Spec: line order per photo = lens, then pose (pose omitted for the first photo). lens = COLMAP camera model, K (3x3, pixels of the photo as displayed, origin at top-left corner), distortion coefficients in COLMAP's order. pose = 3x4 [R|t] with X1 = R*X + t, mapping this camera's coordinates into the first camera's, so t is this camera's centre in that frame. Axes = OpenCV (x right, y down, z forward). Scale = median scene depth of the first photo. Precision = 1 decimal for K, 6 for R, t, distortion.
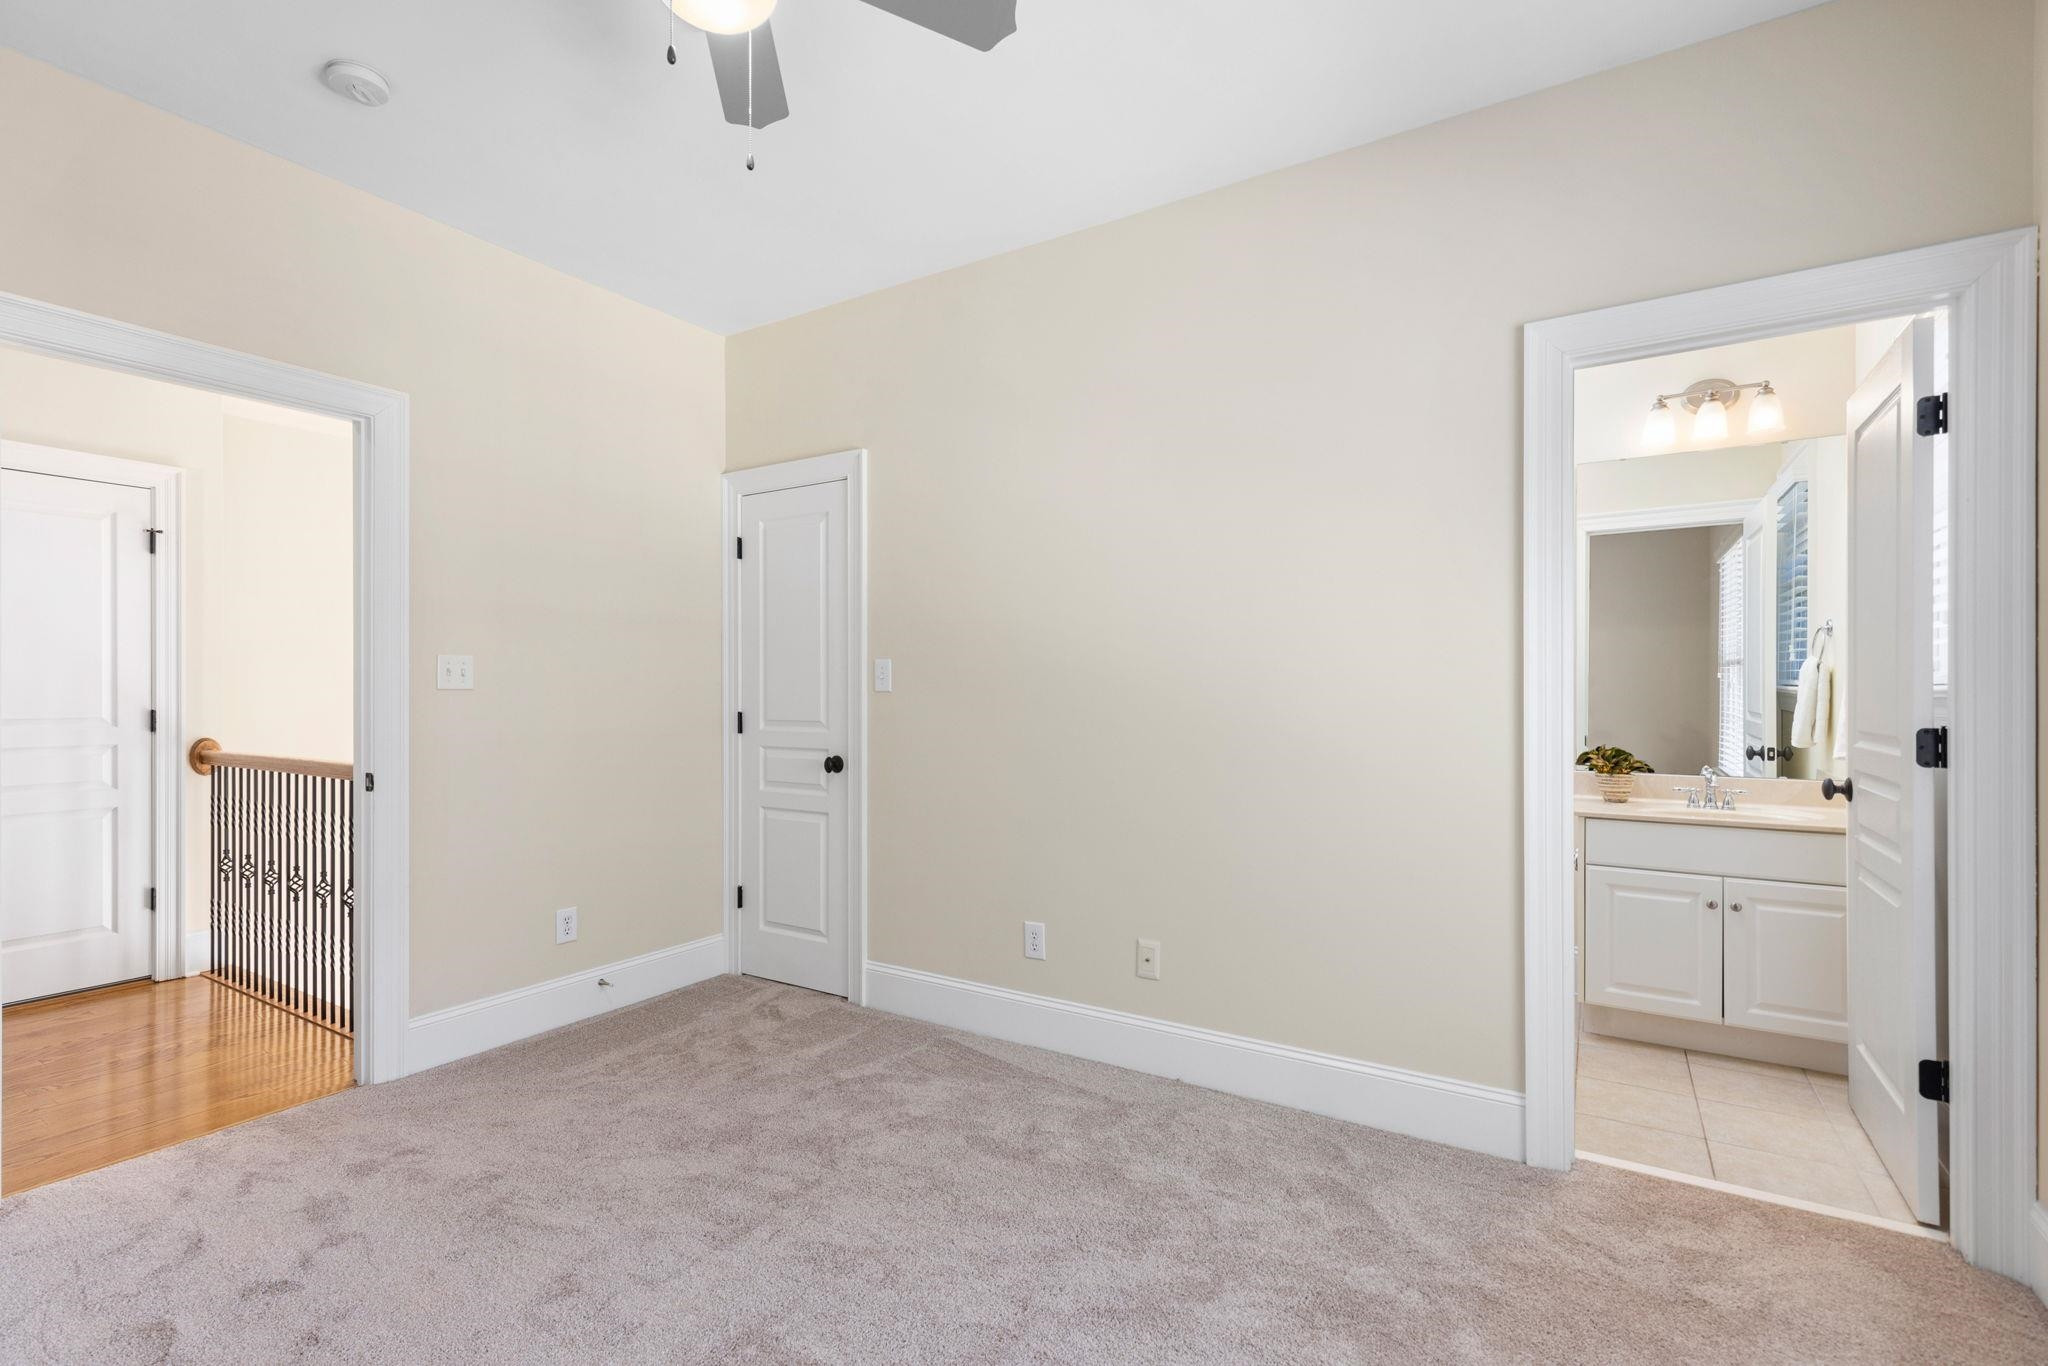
lens RADIAL K [[924.9, 0, 1025.6], [0, 924.9, 685.8], [0, 0, 1]] dist [0.002225, -0.000134]
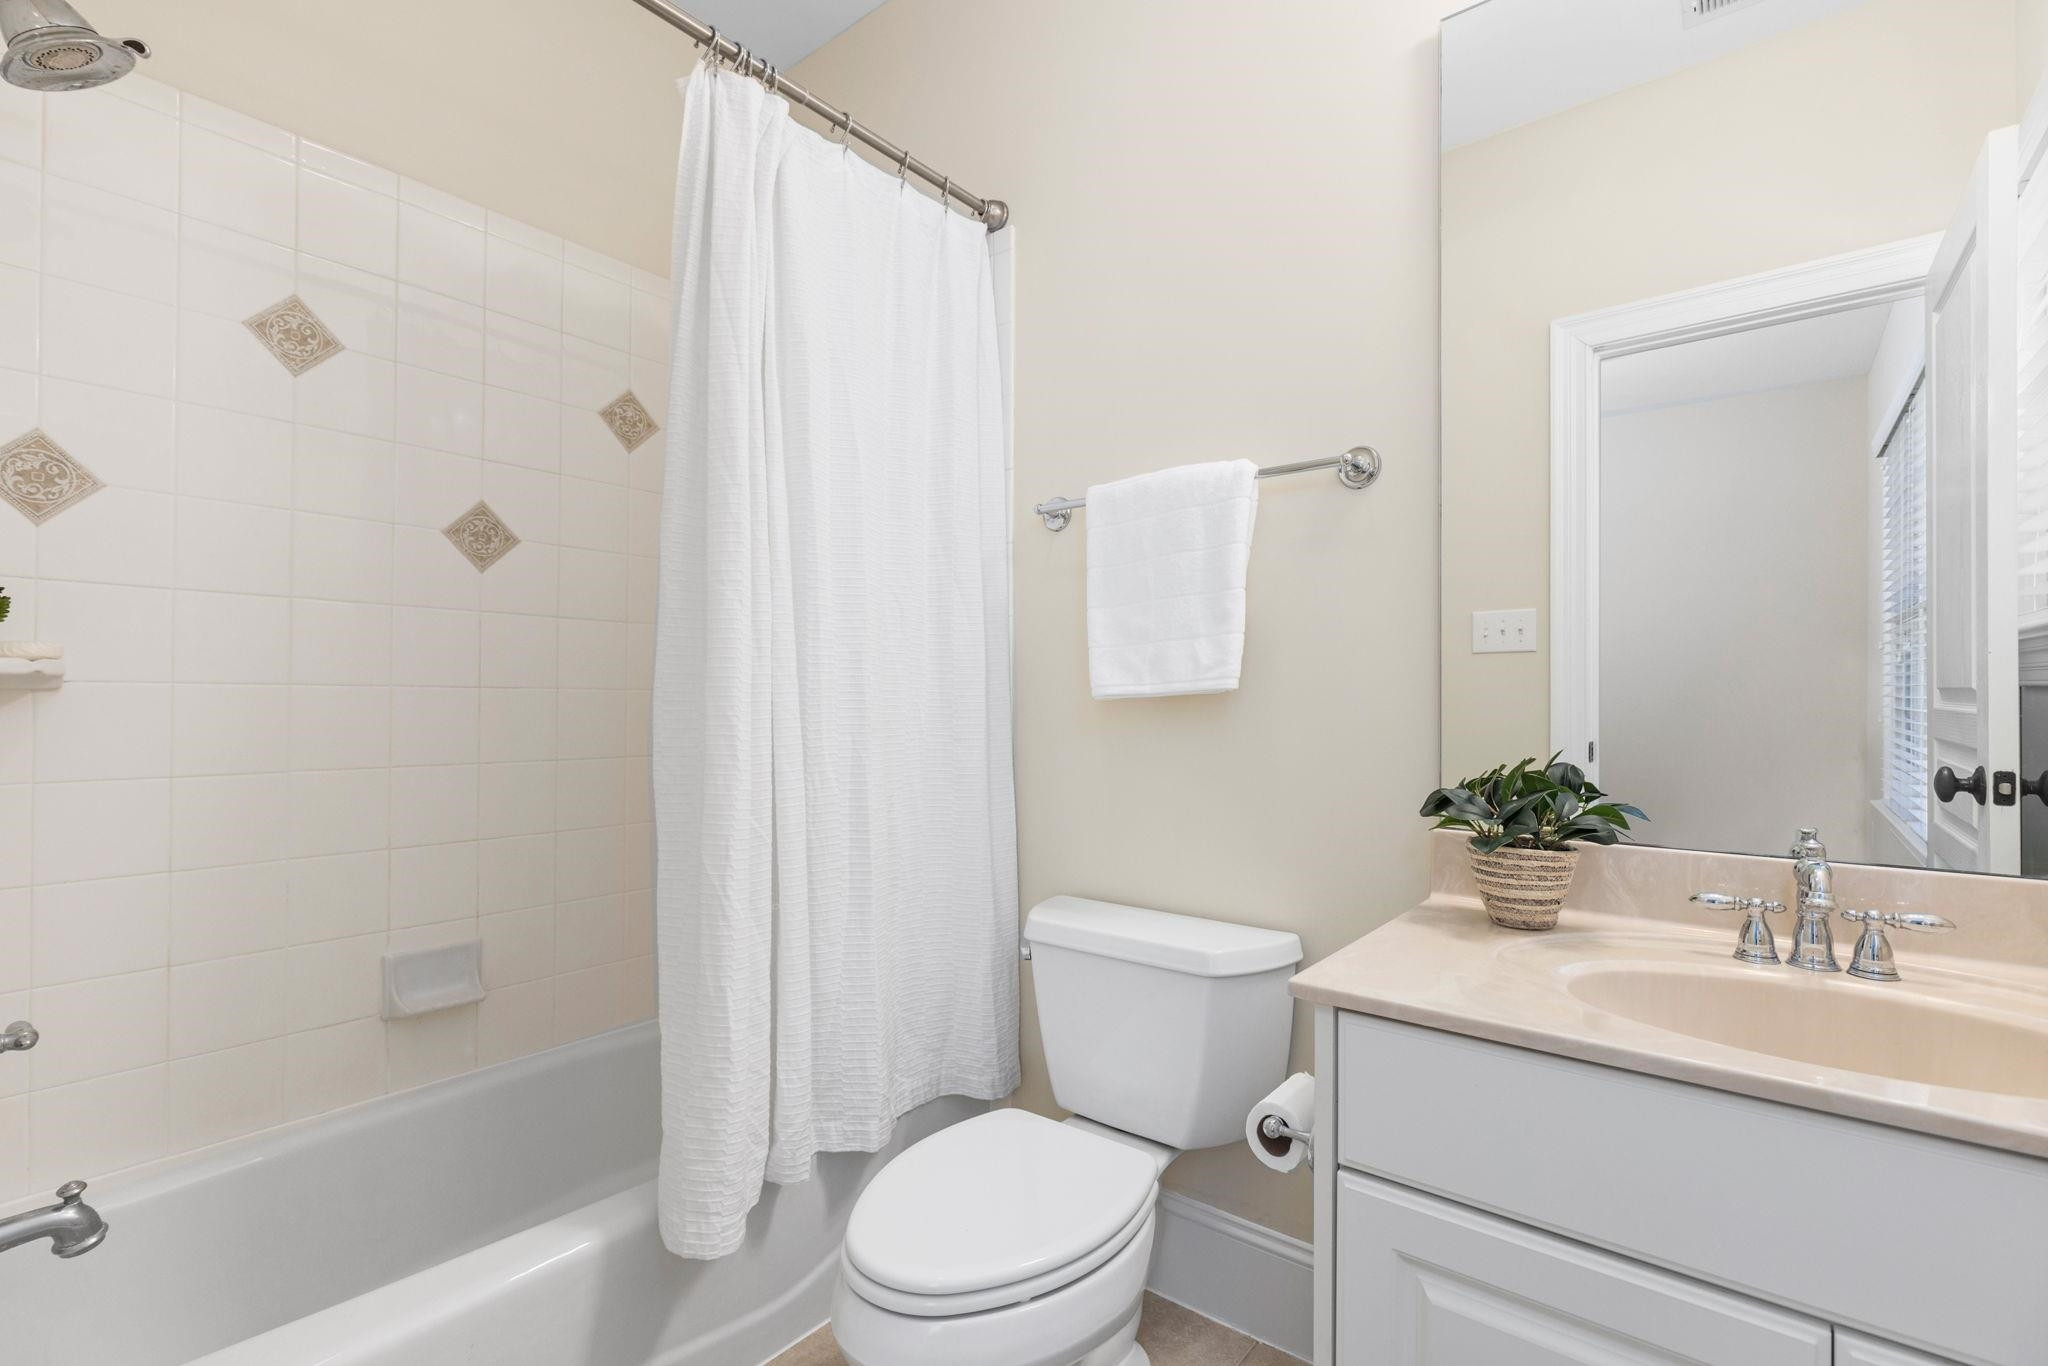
lens RADIAL K [[924.9, 0, 1025.6], [0, 924.9, 685.8], [0, 0, 1]] dist [0.002225, -0.000134]
pose [[0.993234, 0.000391, -0.116129, 0.433516], [-0.000914, 0.999990, -0.004449, 0.031985], [0.116126, 0.004525, 0.993224, 0.555158]]
